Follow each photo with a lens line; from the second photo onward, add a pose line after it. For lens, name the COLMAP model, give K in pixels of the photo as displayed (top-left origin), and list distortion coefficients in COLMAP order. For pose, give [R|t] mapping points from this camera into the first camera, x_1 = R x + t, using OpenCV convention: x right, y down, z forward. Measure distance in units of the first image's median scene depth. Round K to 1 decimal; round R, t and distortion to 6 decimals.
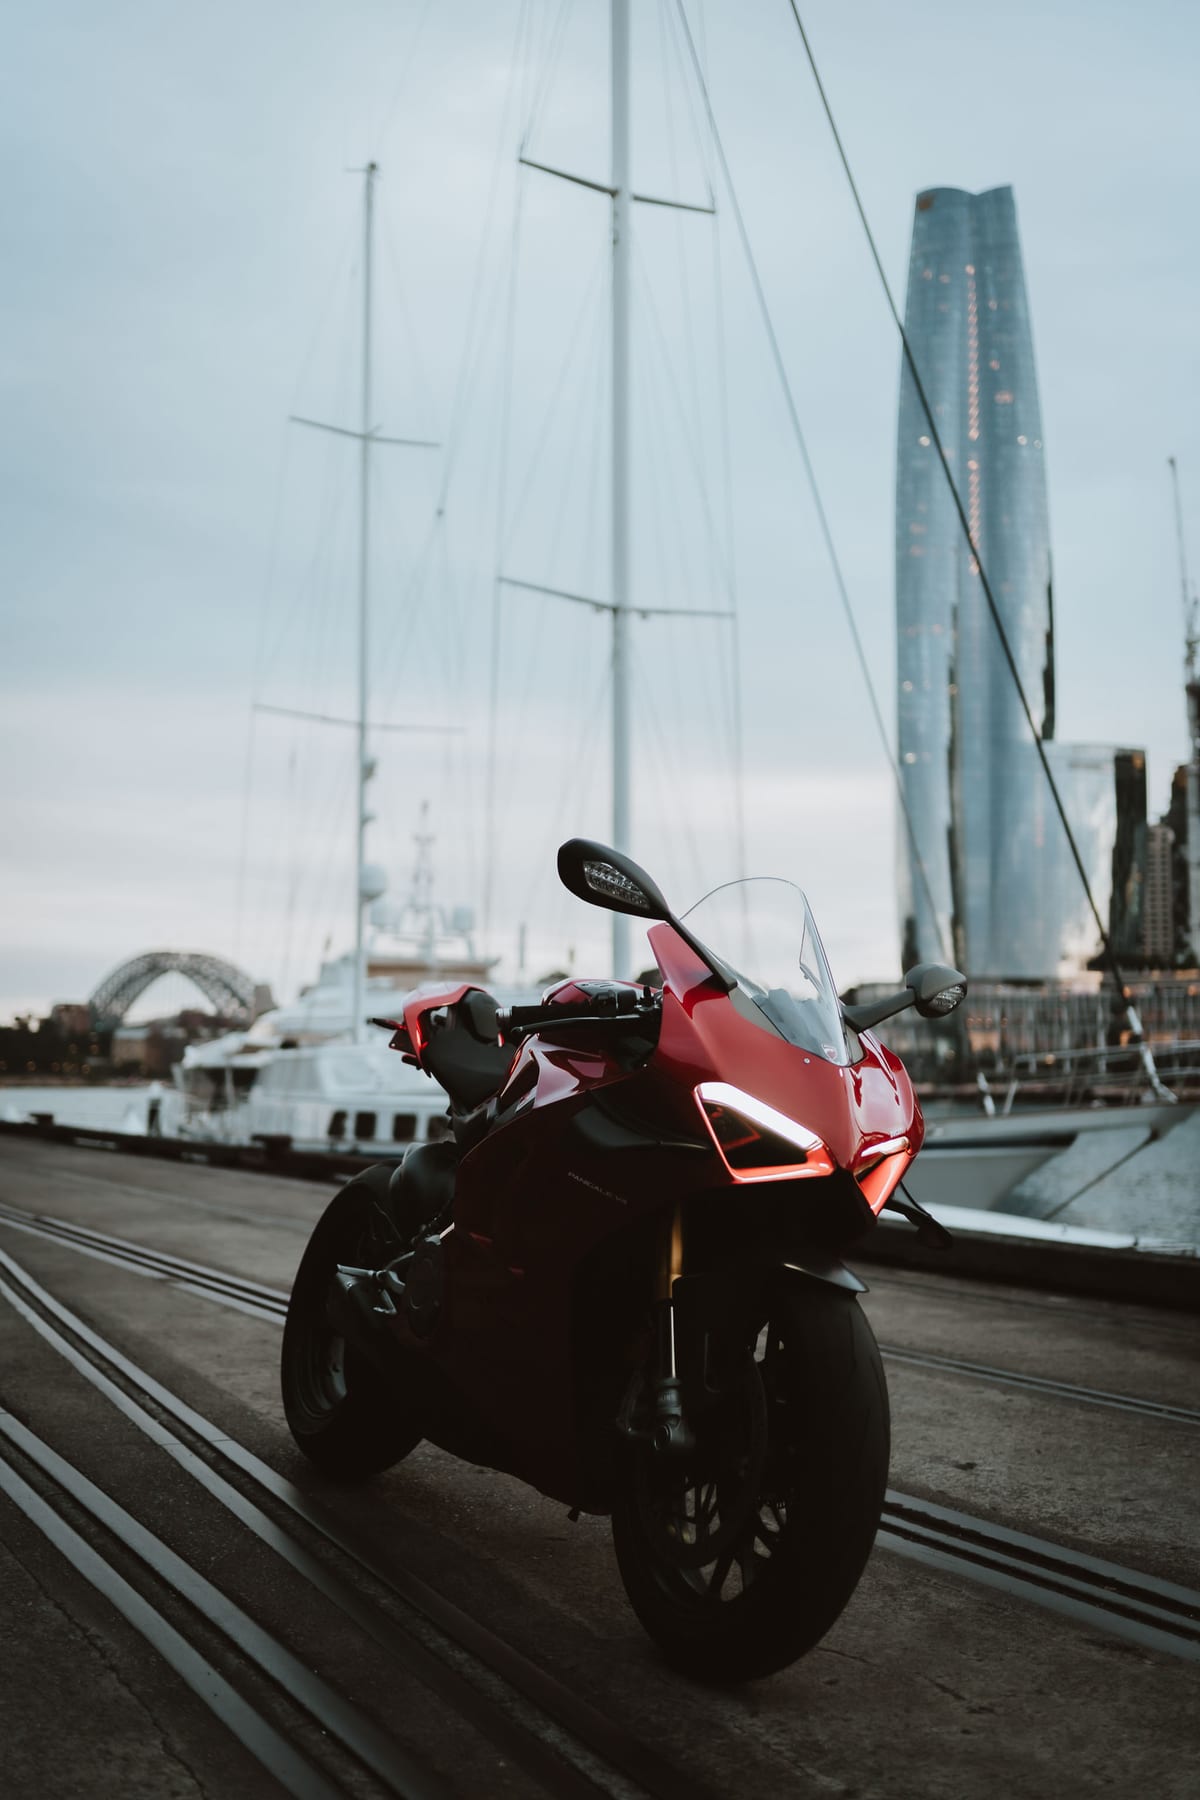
lens RADIAL K [[1844.0, 0, 583.5], [0, 1844.0, 905.7], [0, 0, 1]] dist [0.011224, 0.043321]
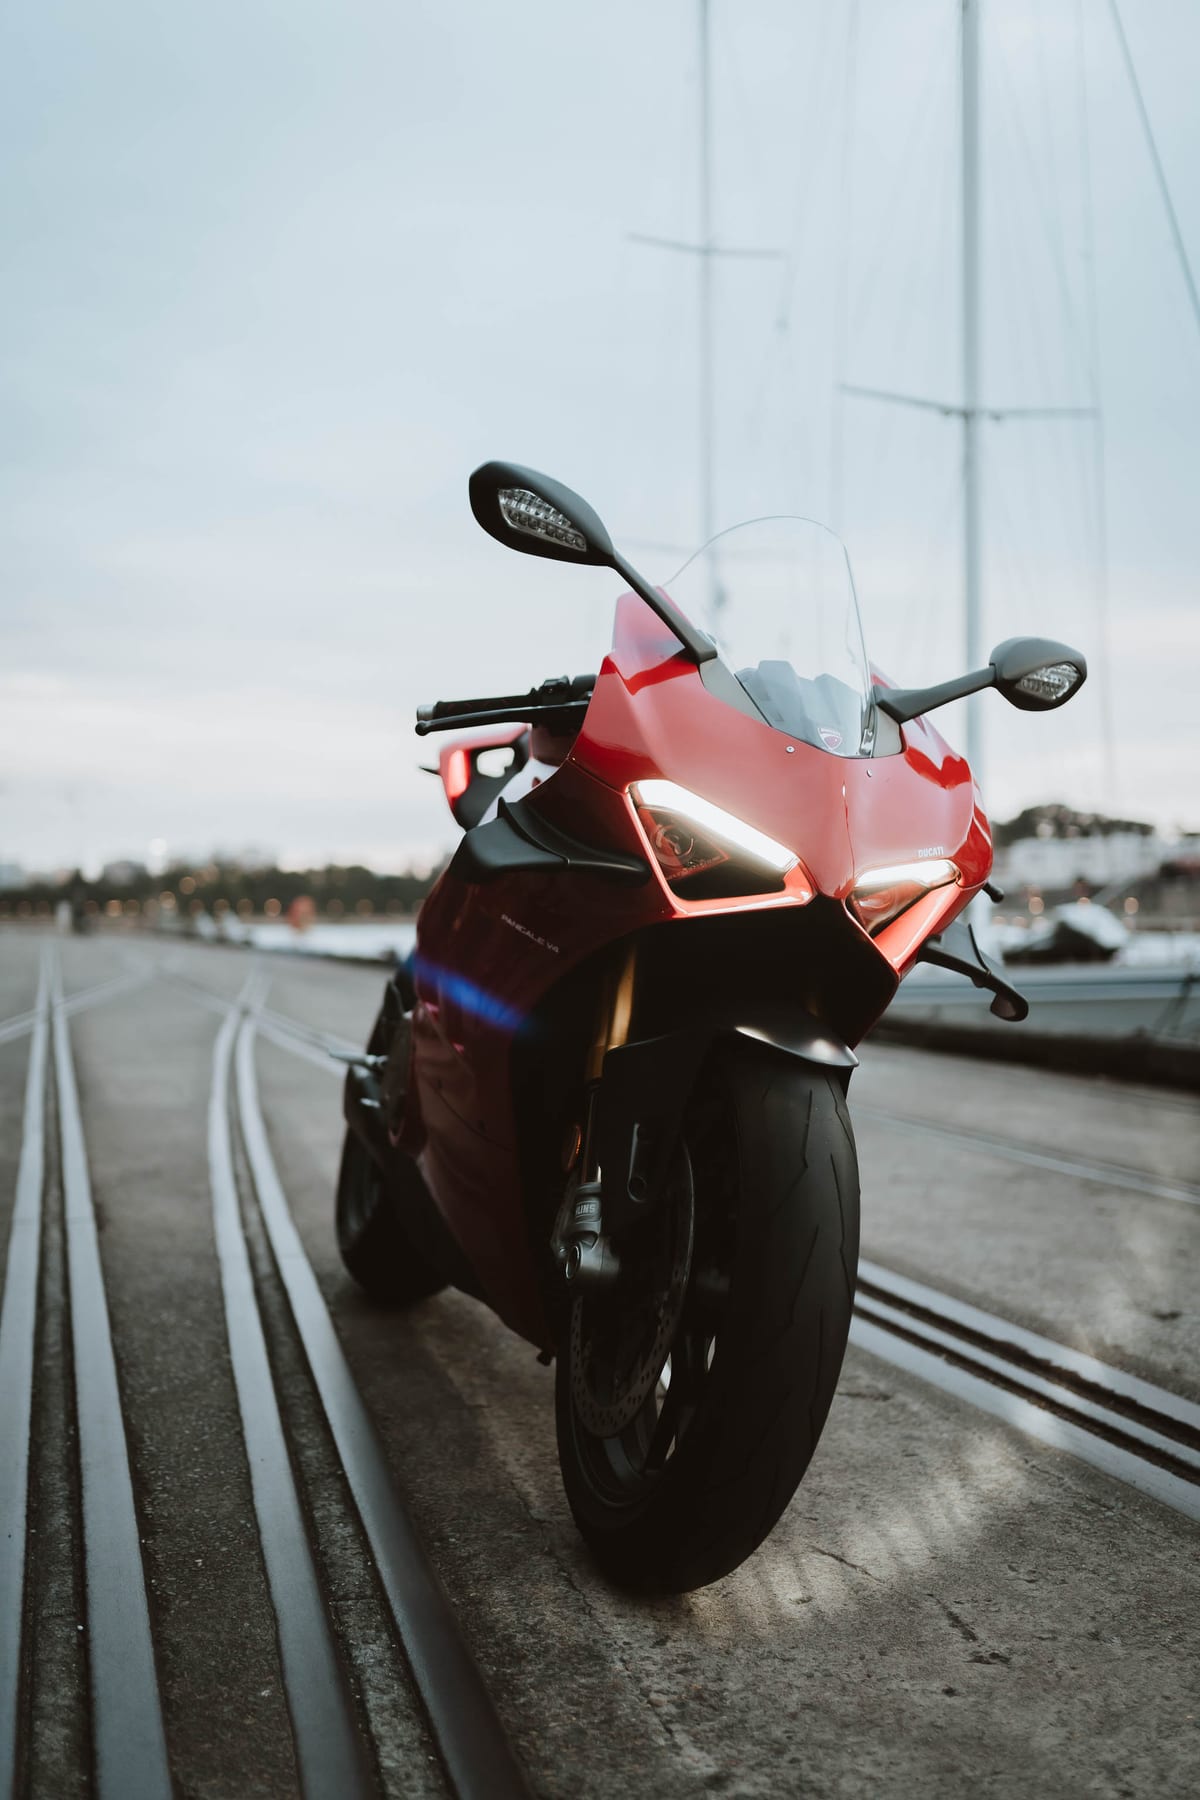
lens RADIAL K [[1844.0, 0, 583.5], [0, 1844.0, 905.7], [0, 0, 1]] dist [0.011224, 0.043321]
pose [[0.979837, -0.006796, -0.199682, 0.185620], [0.024009, 0.996184, 0.083907, 0.083044], [0.198350, -0.087010, 0.976262, 0.287688]]
